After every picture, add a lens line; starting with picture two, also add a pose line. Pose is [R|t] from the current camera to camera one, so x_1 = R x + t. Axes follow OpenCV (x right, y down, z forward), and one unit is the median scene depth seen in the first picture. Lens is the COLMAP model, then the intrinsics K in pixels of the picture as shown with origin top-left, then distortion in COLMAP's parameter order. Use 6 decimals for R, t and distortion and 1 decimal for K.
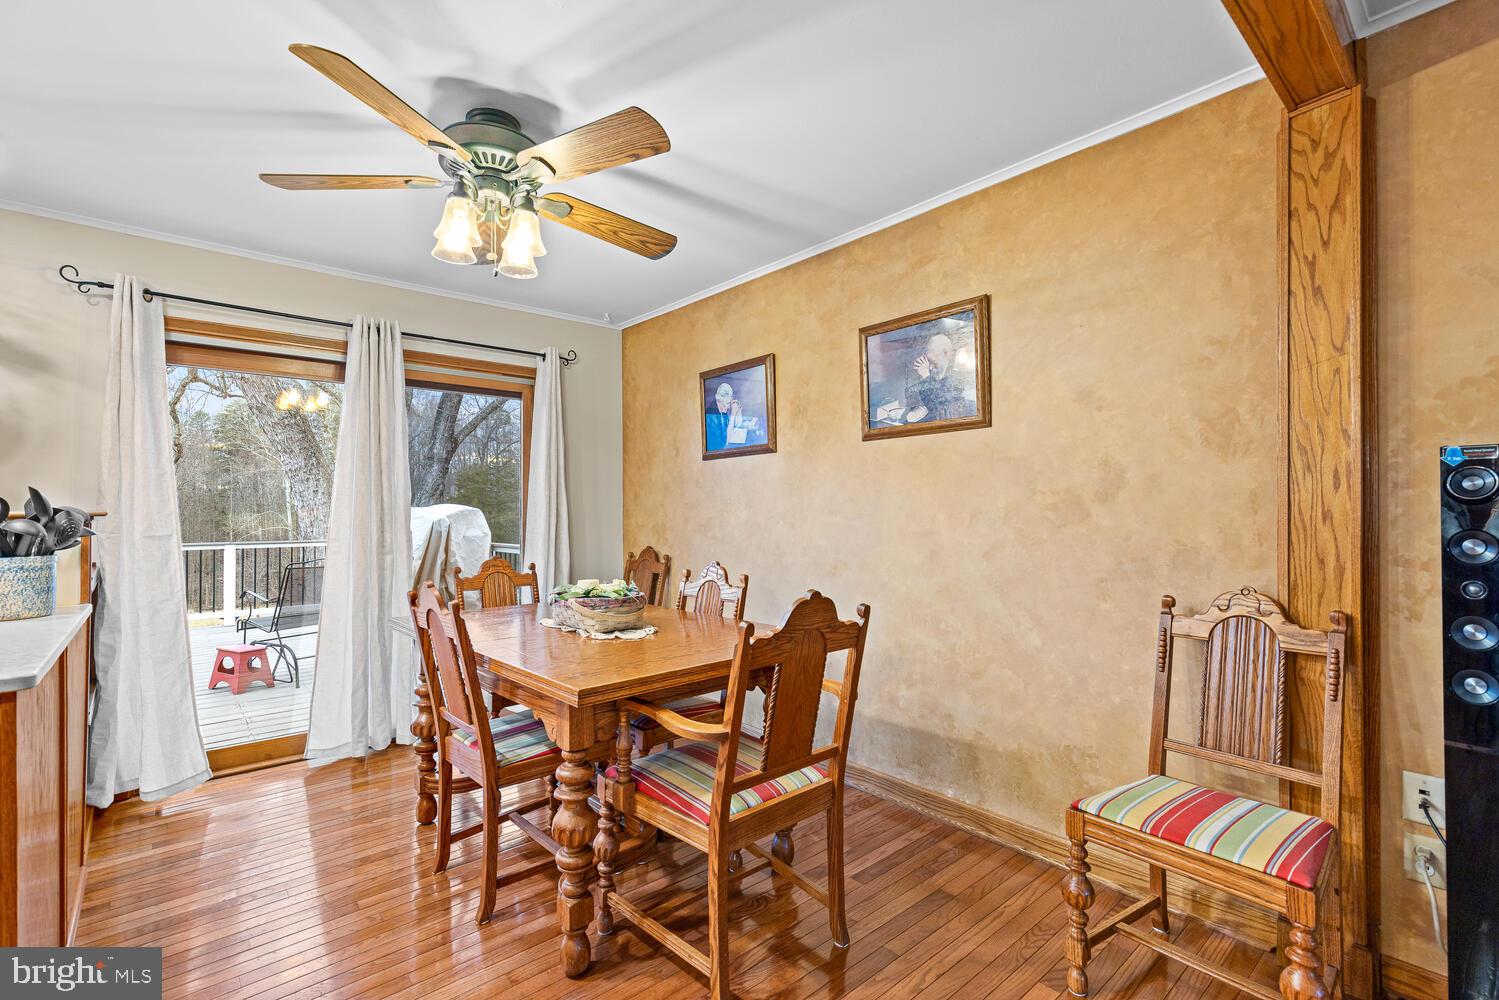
lens RADIAL K [[672.8, 0, 742.3], [0, 672.8, 504.7], [0, 0, 1]] dist [0.004776, -0.002551]
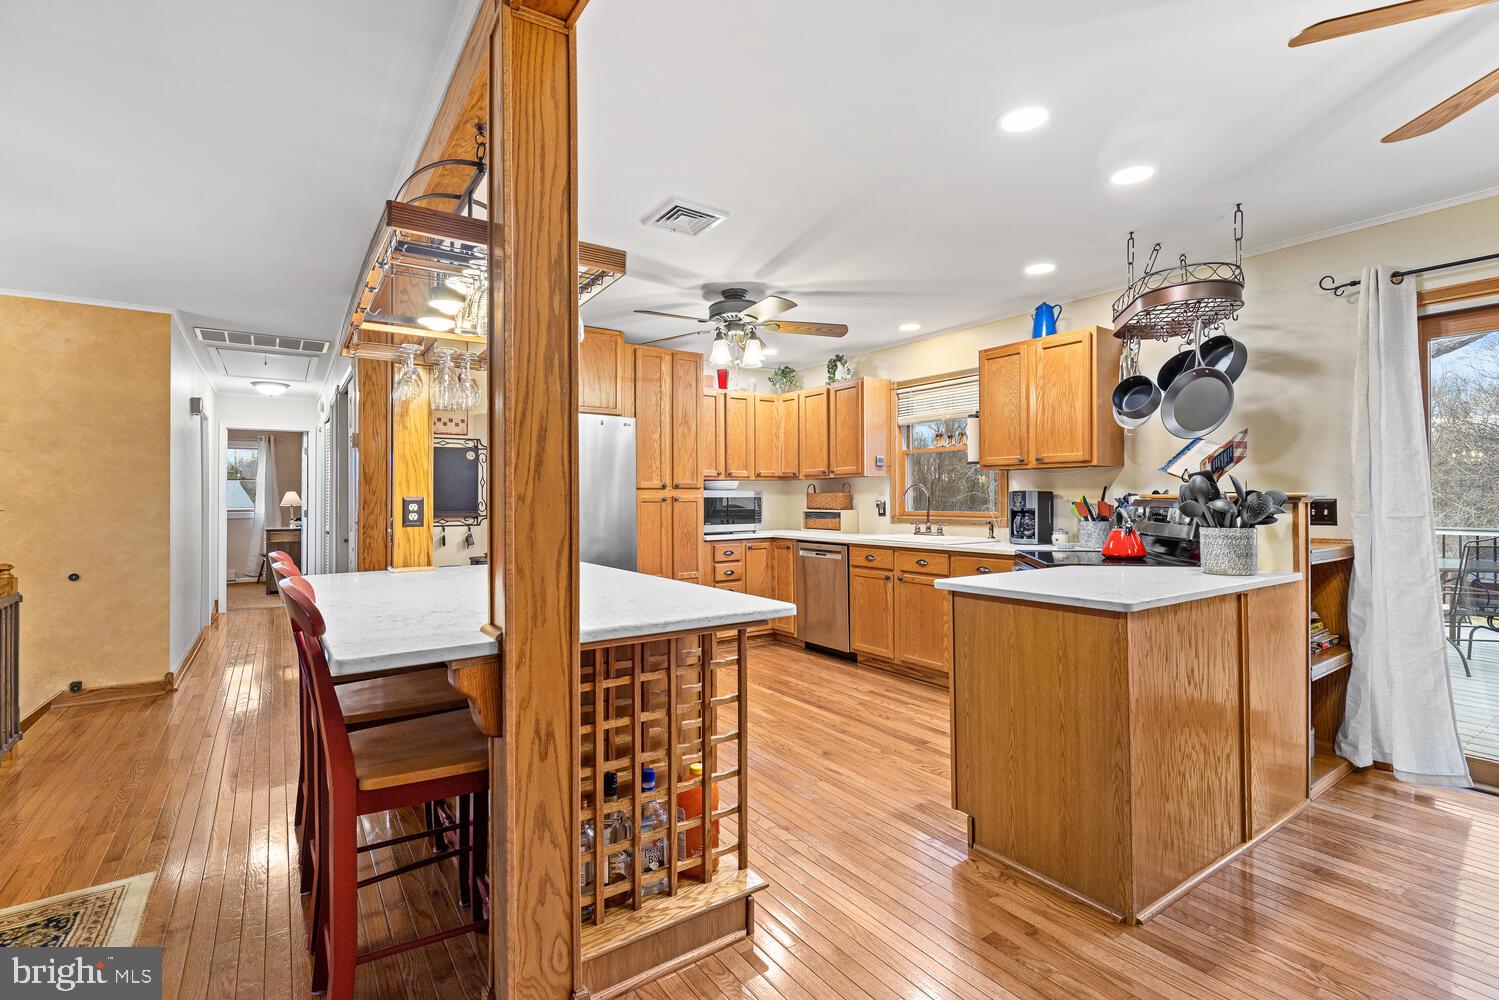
lens RADIAL K [[672.8, 0, 750.0], [0, 672.8, 487.5], [0, 0, 1]] dist [0.004776, -0.002551]
pose [[-0.108941, -0.008769, -0.994010, 0.220330], [0.014106, 0.999847, -0.010367, -0.000663], [0.993948, -0.015151, -0.108800, 0.143165]]
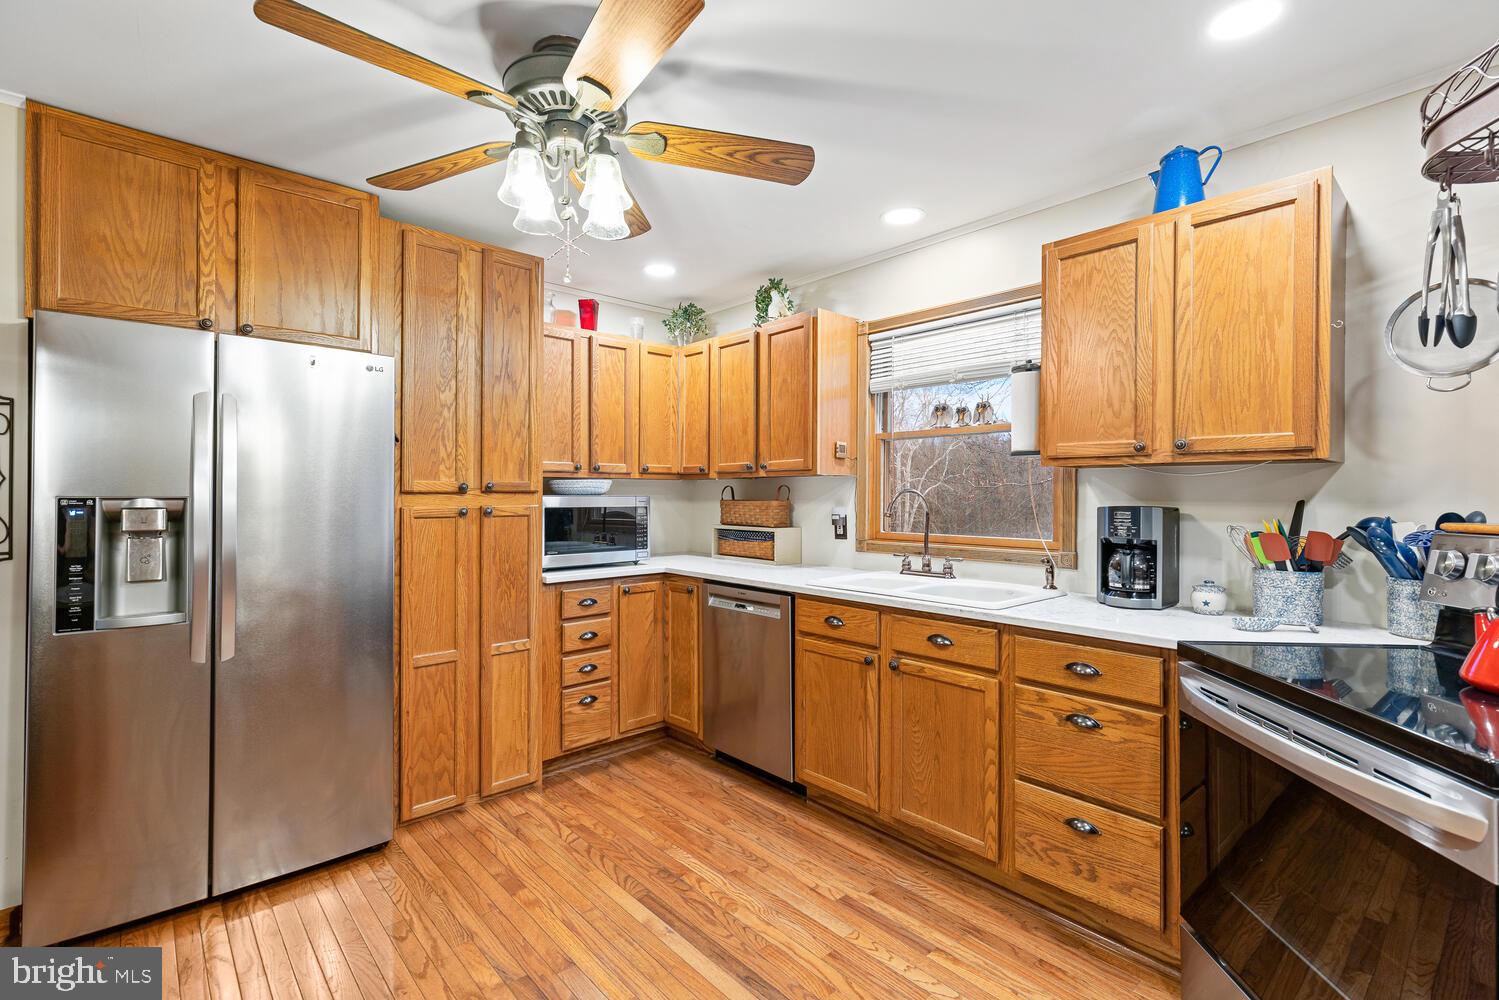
lens RADIAL K [[672.8, 0, 748.8], [0, 672.8, 491.5], [0, 0, 1]] dist [0.004776, -0.002551]
pose [[0.020384, 0.001892, -0.999790, -0.515615], [0.005191, 0.999985, 0.001999, -0.020577], [0.999779, -0.005230, 0.020374, 0.120103]]
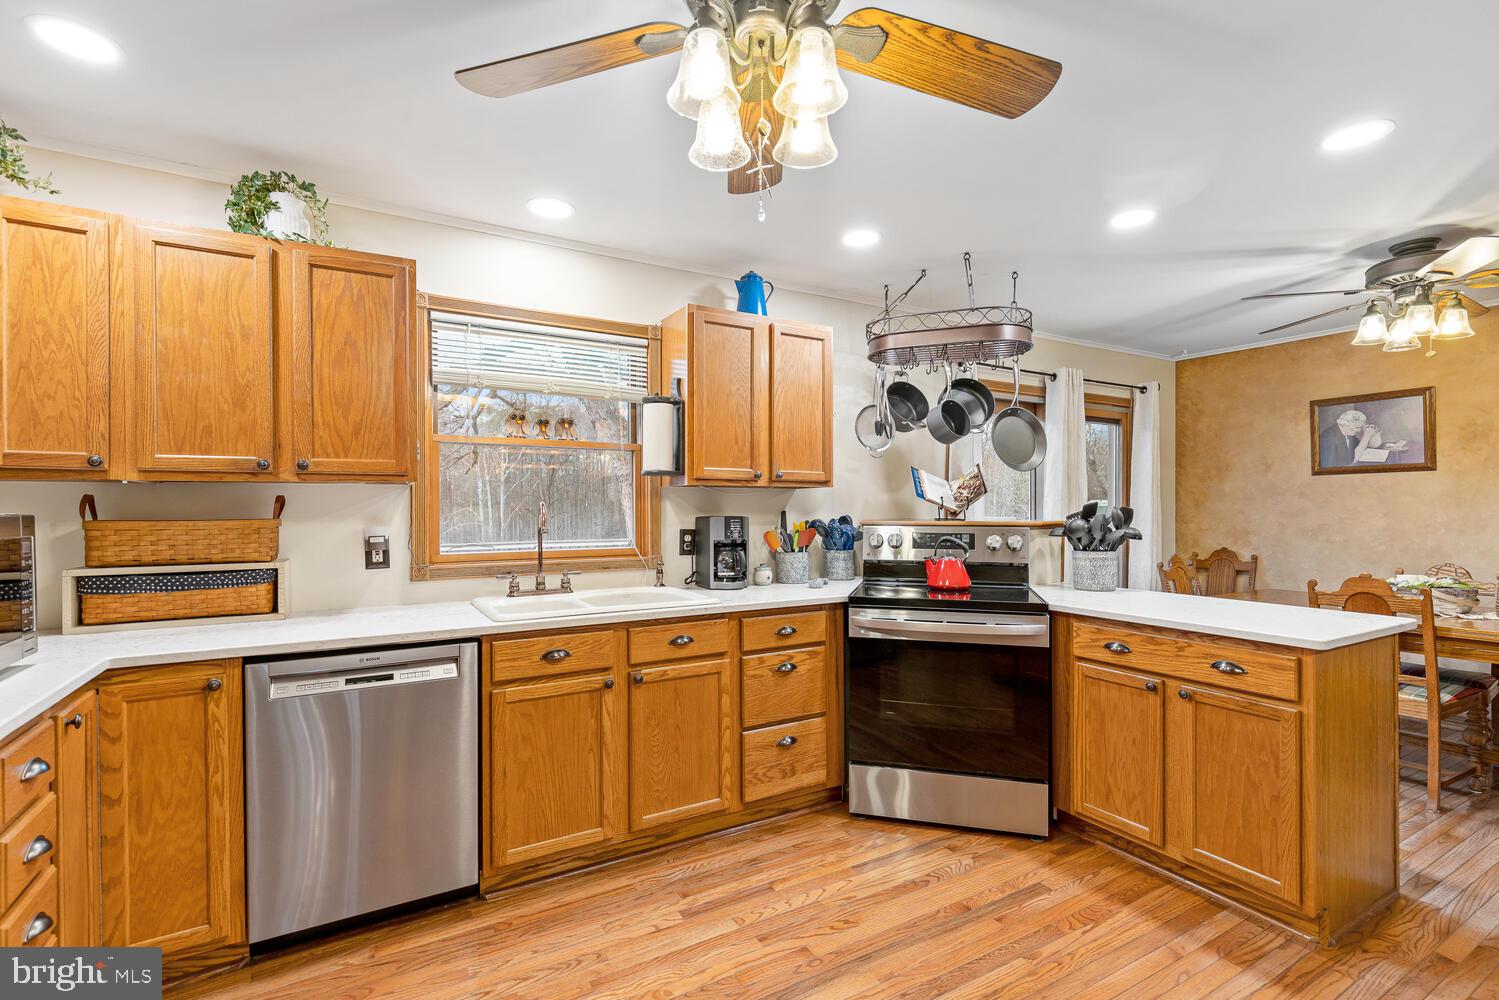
lens RADIAL K [[672.8, 0, 743.1], [0, 672.8, 510.5], [0, 0, 1]] dist [0.004776, -0.002551]
pose [[0.980548, 0.004079, -0.196238, -1.041446], [-0.001610, 0.999918, 0.012743, -0.022492], [0.196274, -0.012179, 0.980474, -0.461714]]
